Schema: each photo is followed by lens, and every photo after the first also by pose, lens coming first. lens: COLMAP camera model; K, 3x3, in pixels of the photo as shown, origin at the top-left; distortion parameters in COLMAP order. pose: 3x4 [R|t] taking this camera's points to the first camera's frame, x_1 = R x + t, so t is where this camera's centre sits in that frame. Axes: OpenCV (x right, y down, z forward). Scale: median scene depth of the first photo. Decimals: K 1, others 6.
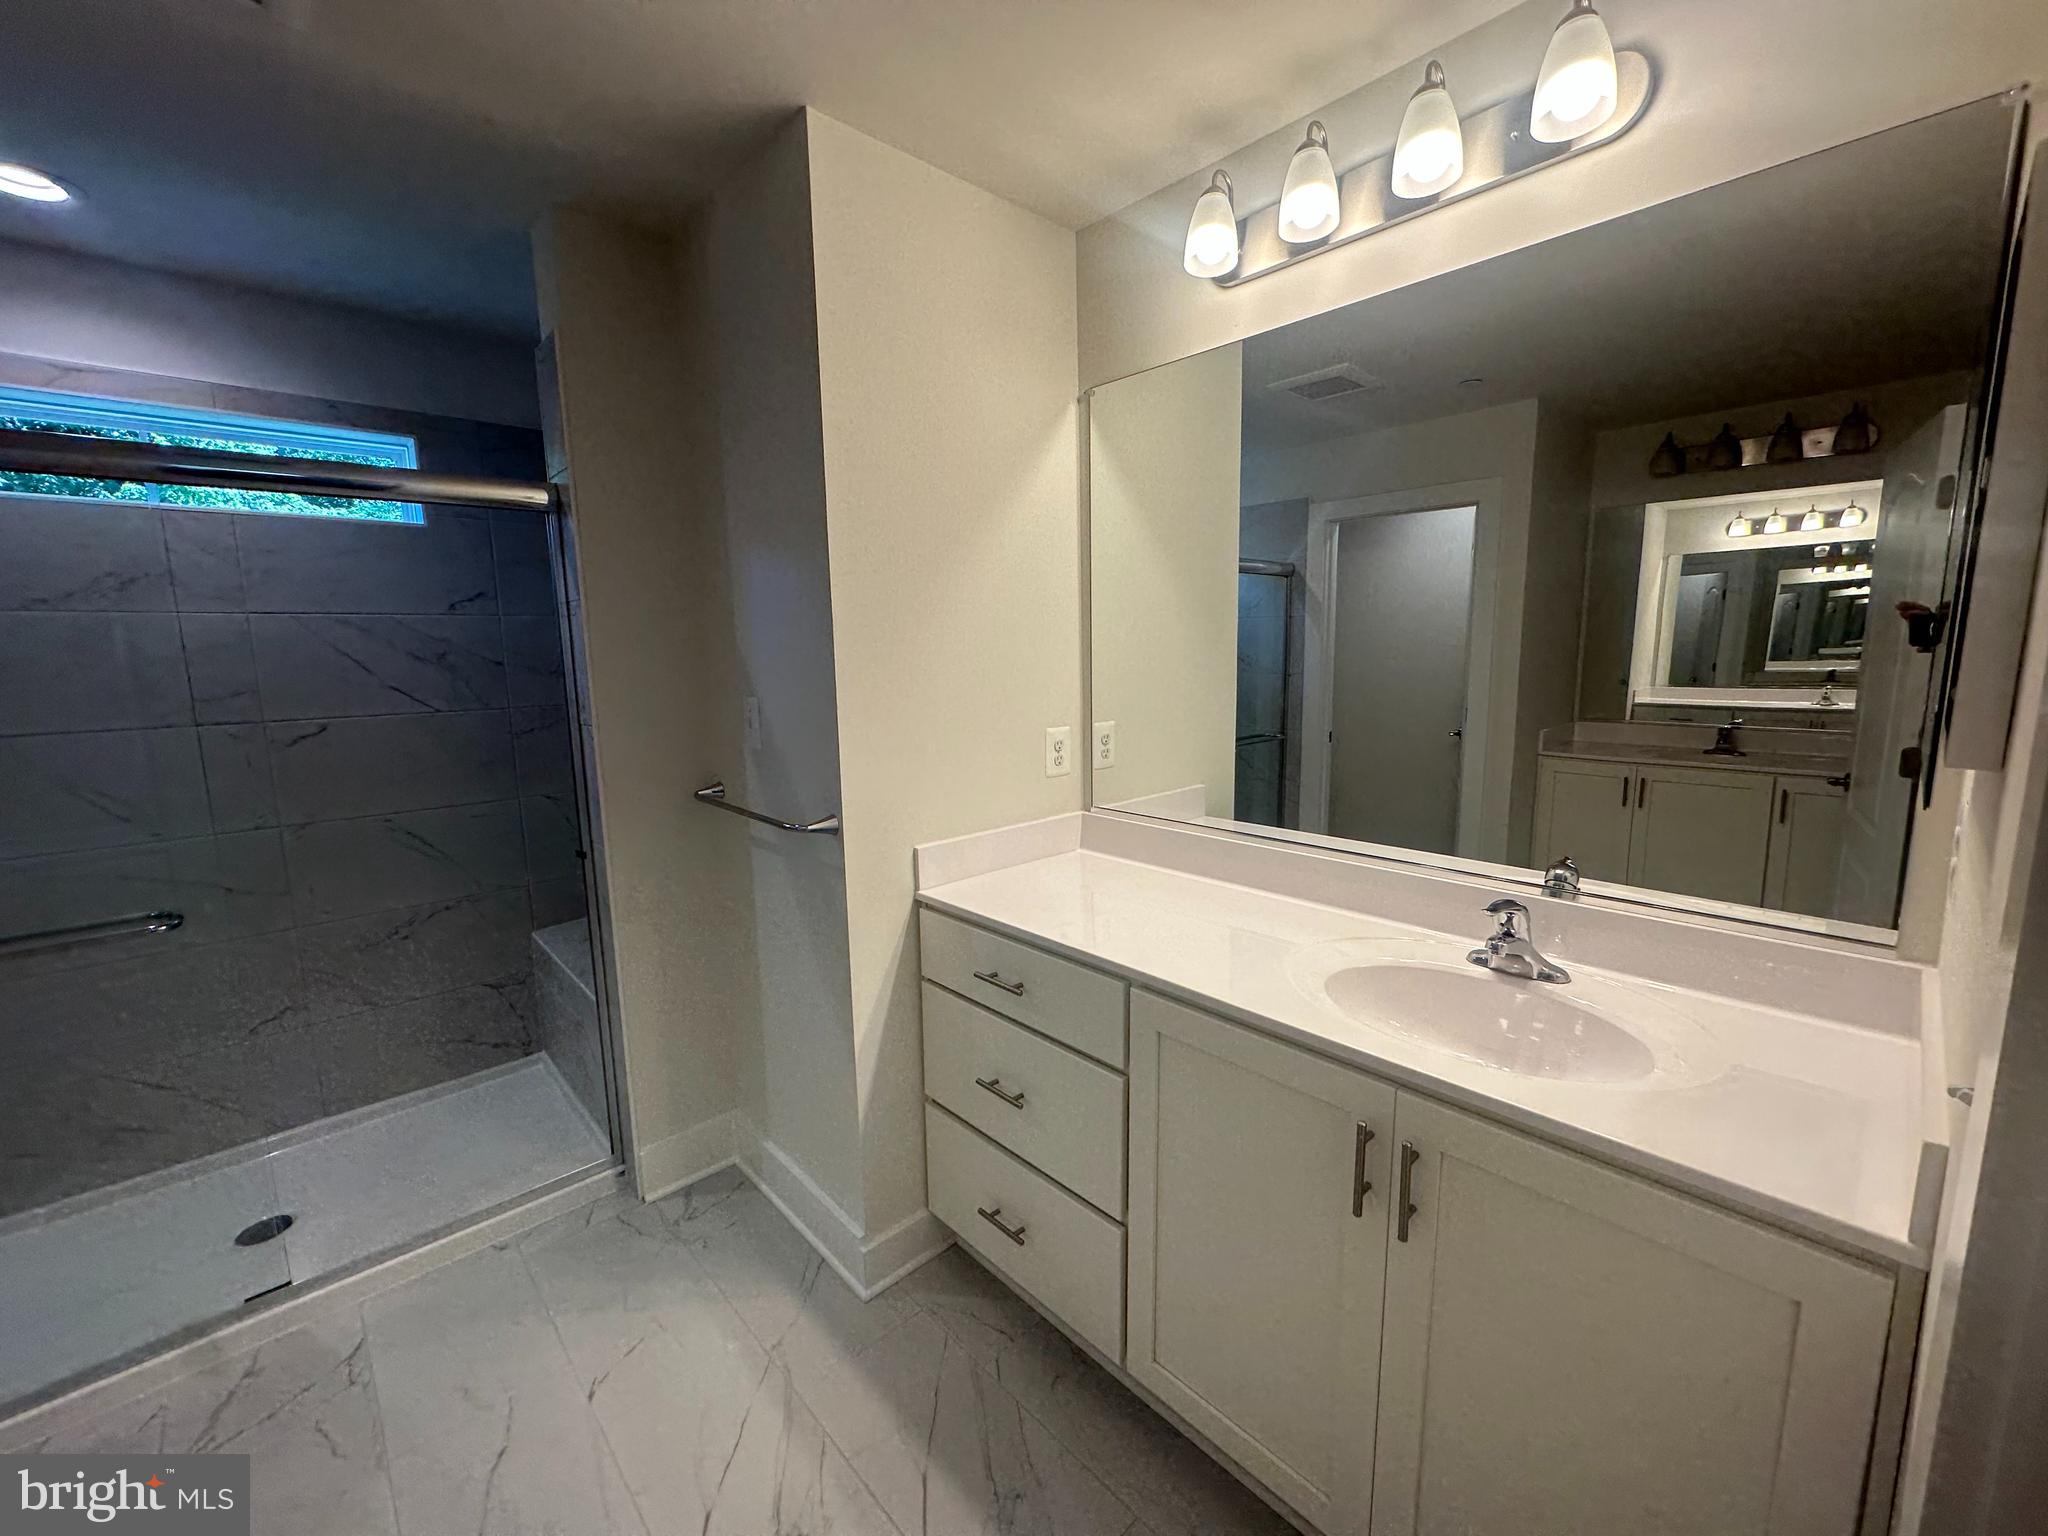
lens RADIAL K [[819.0, 0, 1023.7], [0, 819.0, 768.4], [0, 0, 1]] dist [-0.002068, 0.000623]
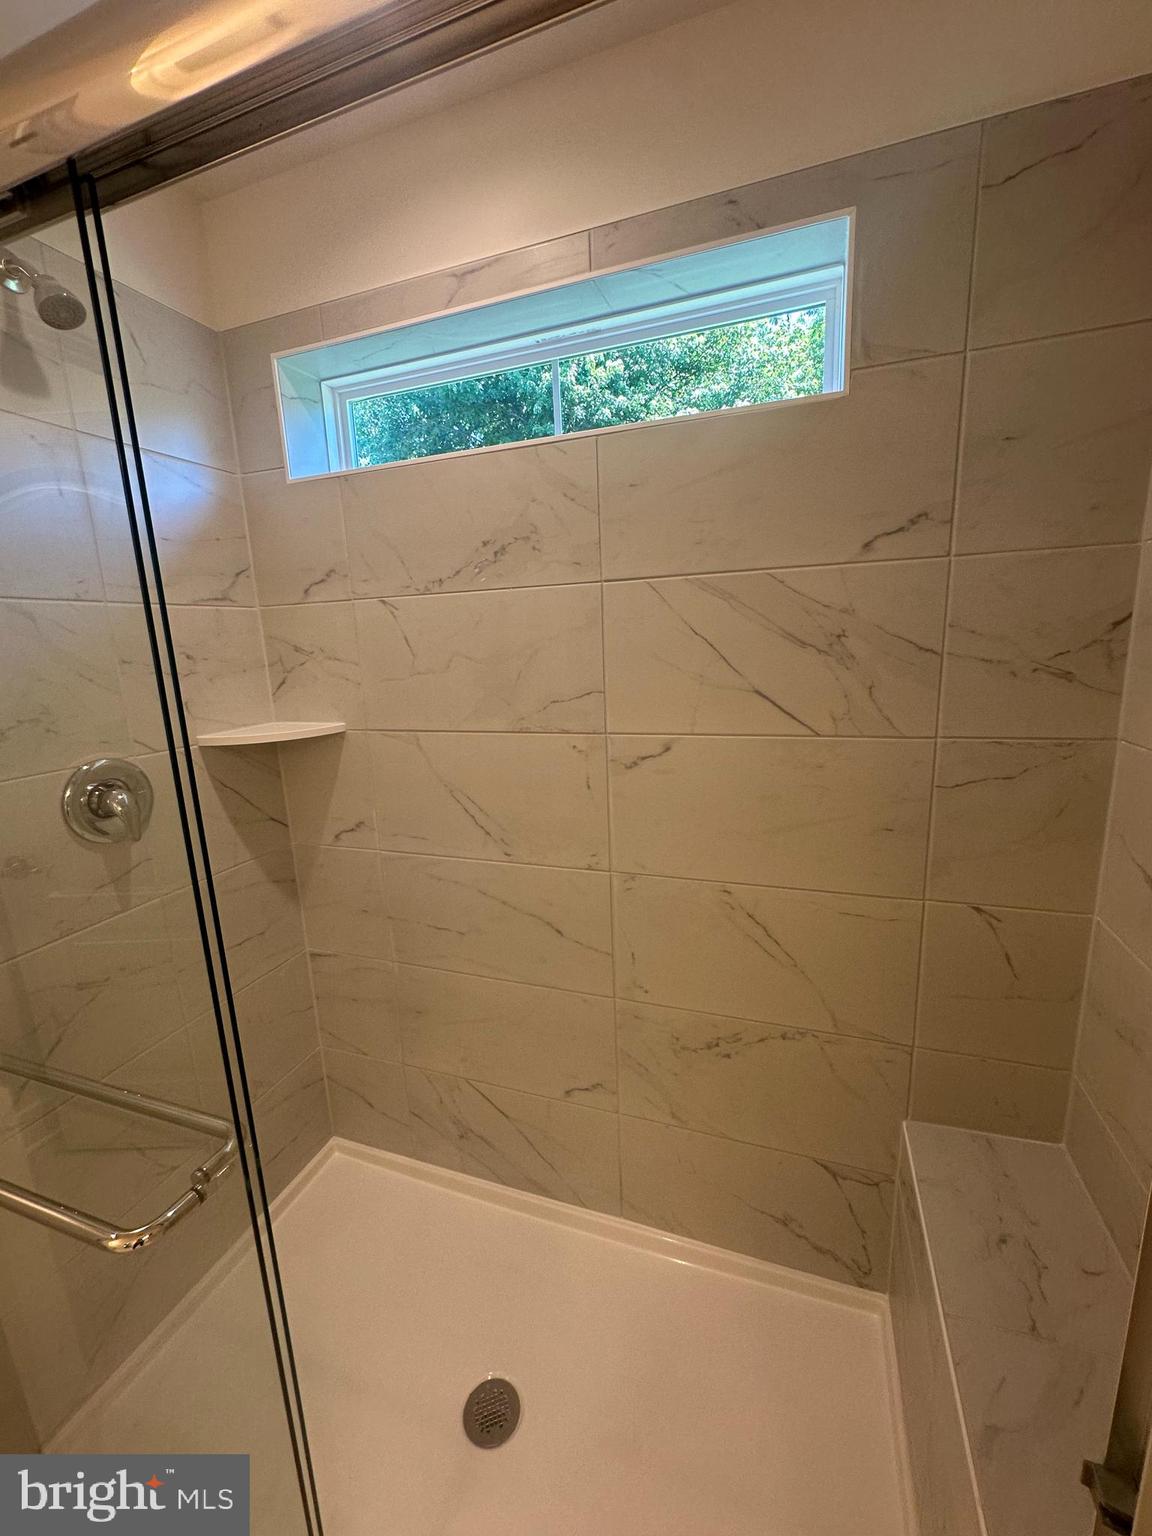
lens RADIAL K [[614.2, 0, 581.6], [0, 614.2, 766.9], [0, 0, 1]] dist [-0.002068, 0.000623]
pose [[0.461768, 0.173348, -0.869897, -0.444154], [-0.102802, 0.984567, 0.141629, -0.100765], [0.881024, 0.024028, 0.472462, 0.704548]]
